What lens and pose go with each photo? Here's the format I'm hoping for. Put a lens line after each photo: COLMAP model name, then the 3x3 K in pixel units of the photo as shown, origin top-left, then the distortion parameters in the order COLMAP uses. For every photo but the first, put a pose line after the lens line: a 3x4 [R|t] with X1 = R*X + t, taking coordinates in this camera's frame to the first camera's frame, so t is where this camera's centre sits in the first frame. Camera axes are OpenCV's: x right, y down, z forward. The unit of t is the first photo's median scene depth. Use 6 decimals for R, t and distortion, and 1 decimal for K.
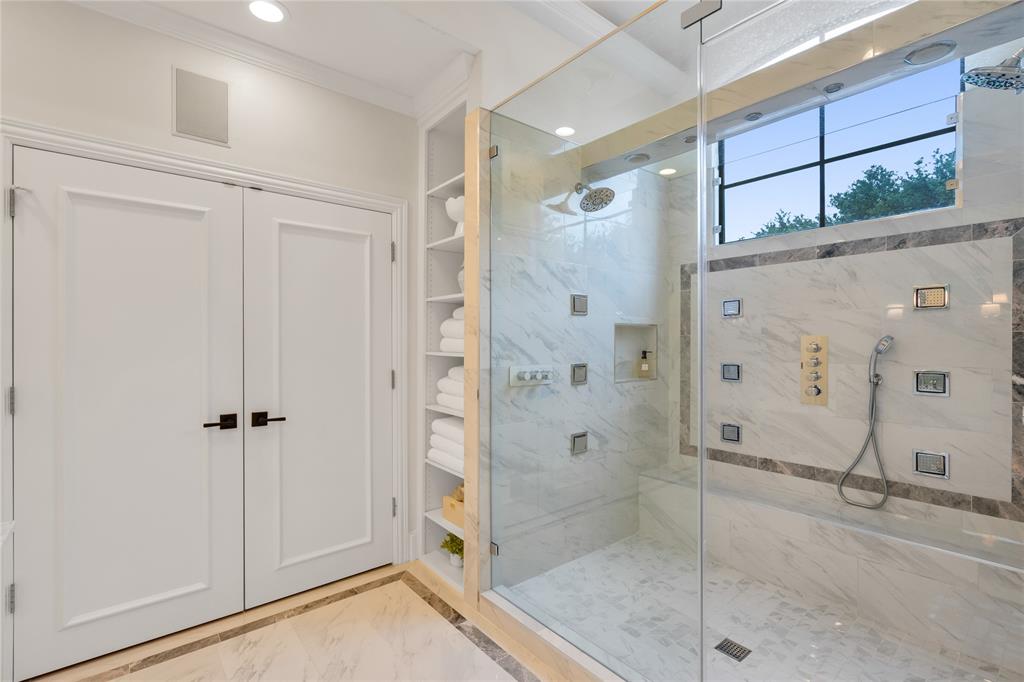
lens RADIAL K [[477.7, 0, 513.8], [0, 477.7, 334.7], [0, 0, 1]] dist [-0.003974, 0.000454]
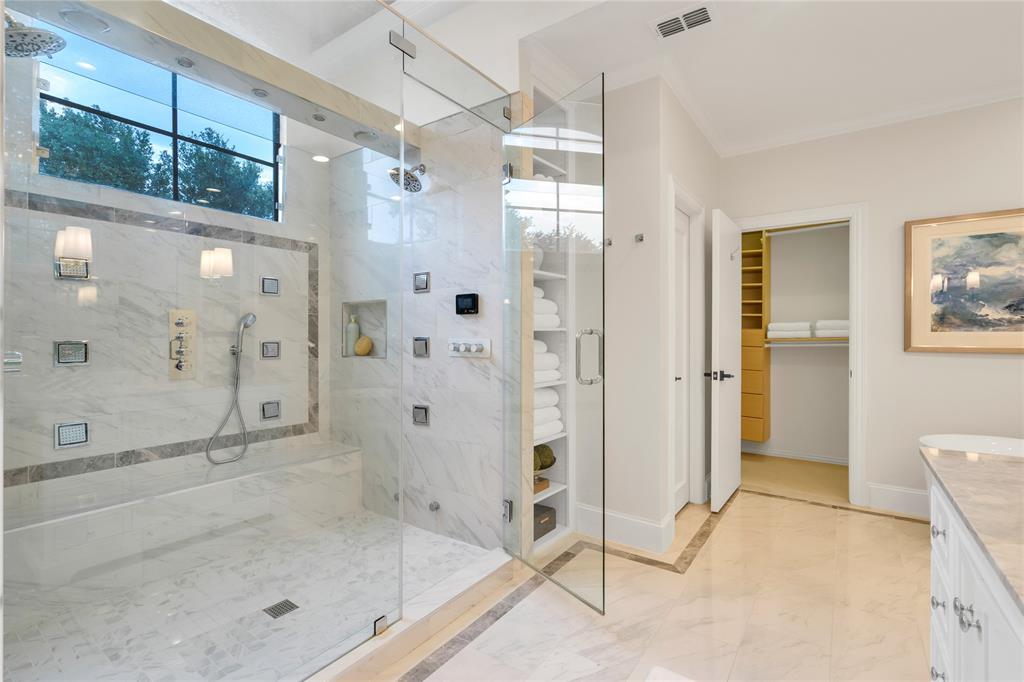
lens RADIAL K [[477.7, 0, 513.8], [0, 477.7, 334.7], [0, 0, 1]] dist [-0.003974, 0.000454]
pose [[-0.273972, 0.005689, 0.961721, -0.553328], [-0.015413, 0.999828, -0.010305, 0.057509], [-0.961614, -0.017646, -0.273837, 0.662025]]
